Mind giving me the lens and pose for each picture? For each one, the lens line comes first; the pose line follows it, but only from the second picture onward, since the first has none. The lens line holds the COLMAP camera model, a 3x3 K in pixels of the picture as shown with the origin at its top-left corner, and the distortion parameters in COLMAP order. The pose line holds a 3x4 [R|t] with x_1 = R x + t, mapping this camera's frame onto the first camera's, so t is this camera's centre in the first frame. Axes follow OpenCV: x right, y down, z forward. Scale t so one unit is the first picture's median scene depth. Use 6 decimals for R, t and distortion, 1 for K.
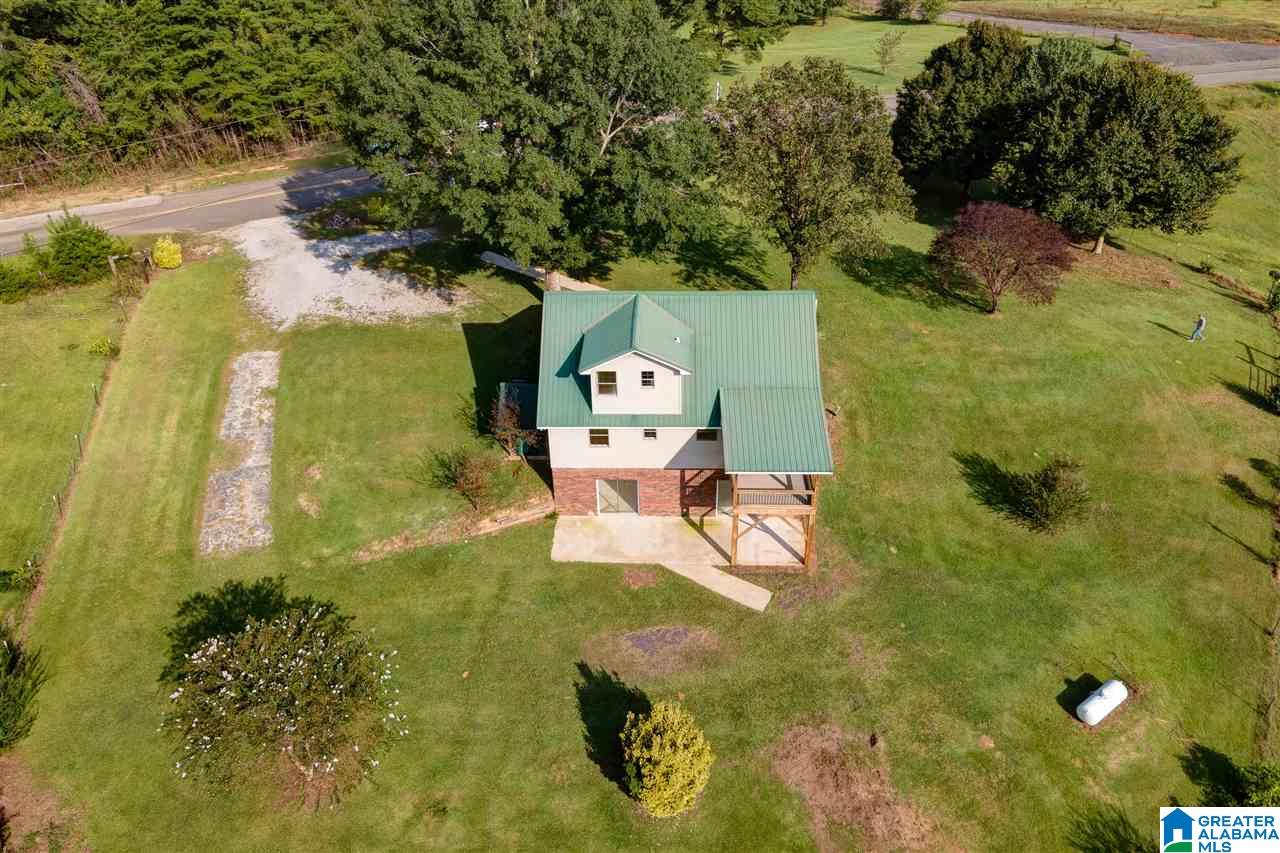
lens RADIAL K [[875.1, 0, 639.9], [0, 875.1, 427.8], [0, 0, 1]] dist [0.005184, 0.003836]
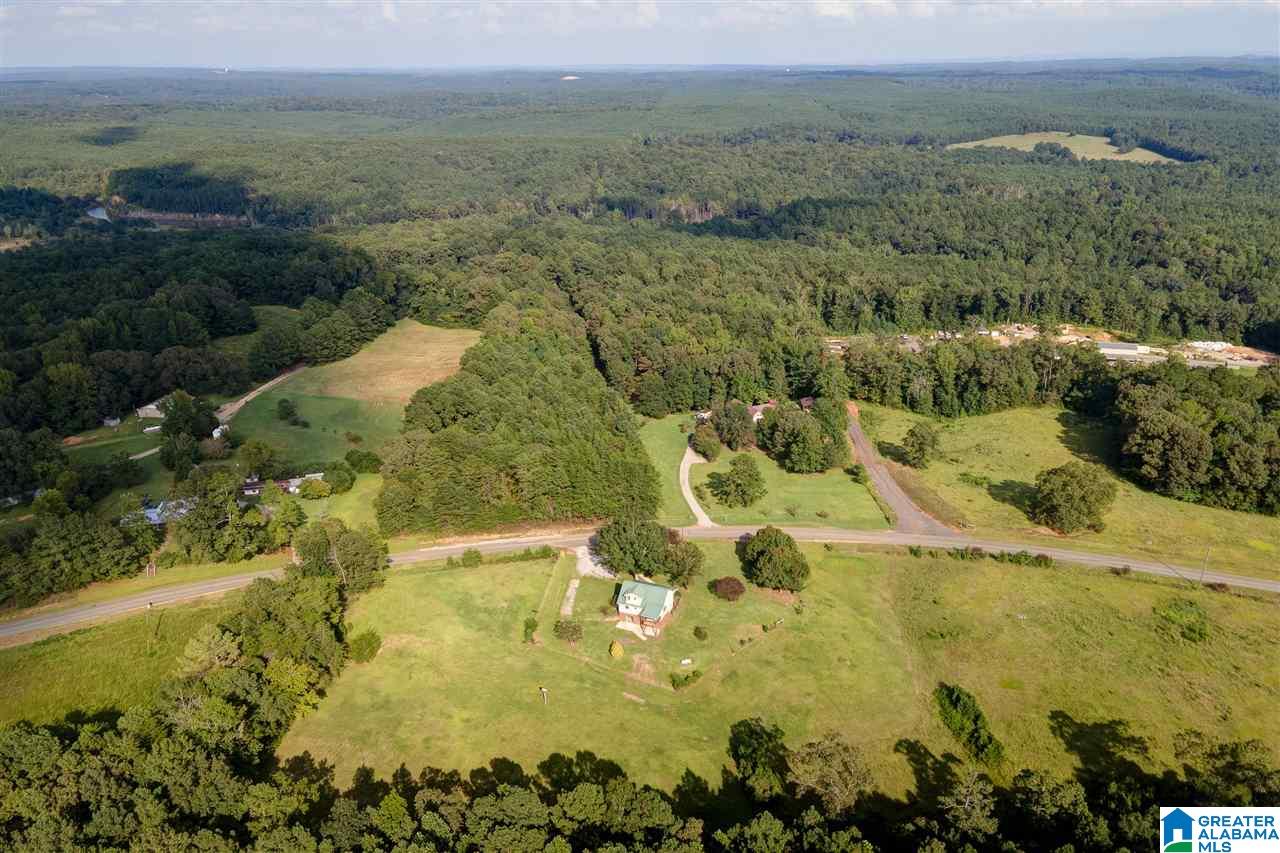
lens RADIAL K [[875.1, 0, 640.9], [0, 875.1, 429.6], [0, 0, 1]] dist [0.005184, 0.003836]
pose [[0.936474, 0.123130, -0.328415, 1.662389], [-0.200013, 0.956658, -0.211662, 0.086780], [0.288119, 0.263903, 0.920512, -4.268973]]
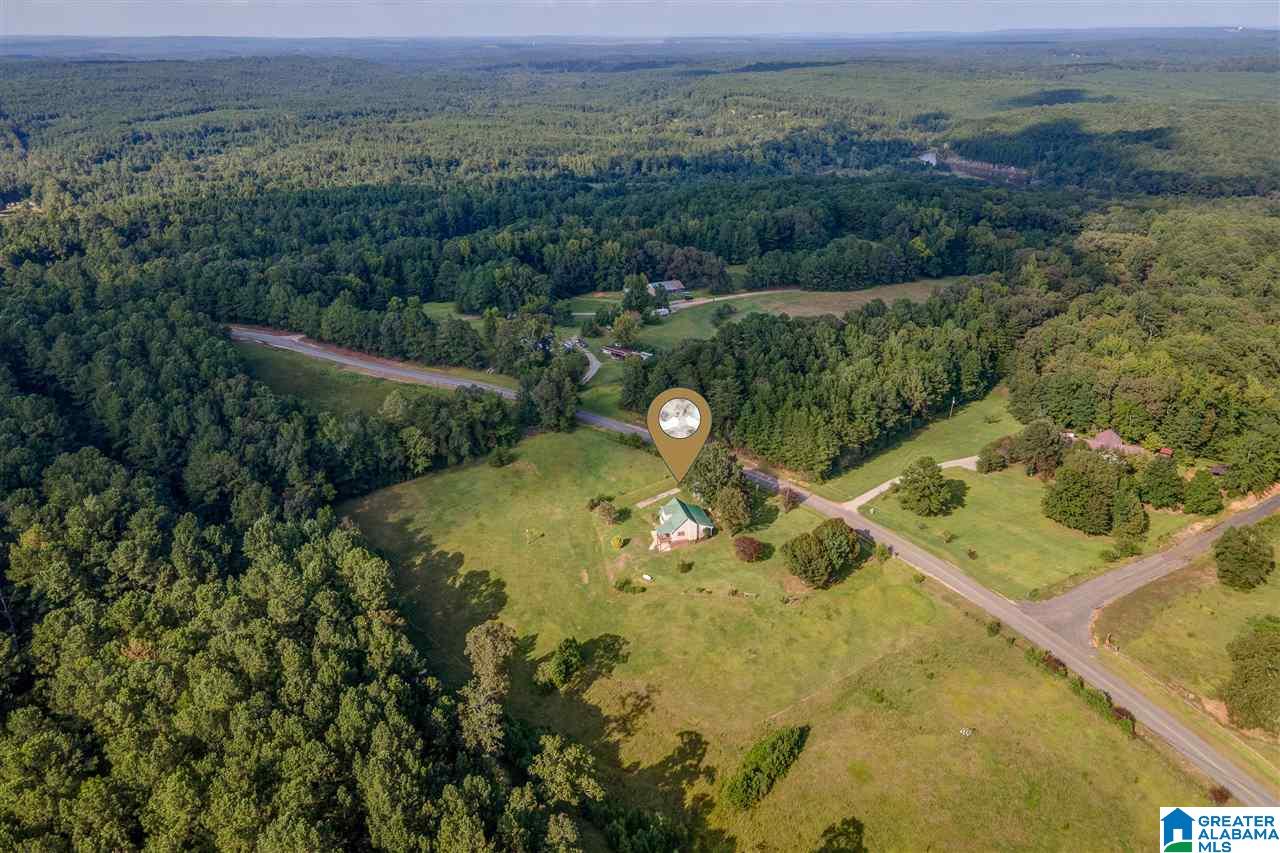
lens RADIAL K [[875.1, 0, 639.2], [0, 875.1, 423.9], [0, 0, 1]] dist [0.005184, 0.003836]
pose [[0.304338, 0.384761, -0.871400, 4.636625], [-0.563259, 0.810420, 0.161117, -1.323709], [0.768191, 0.441790, 0.463362, -2.124357]]
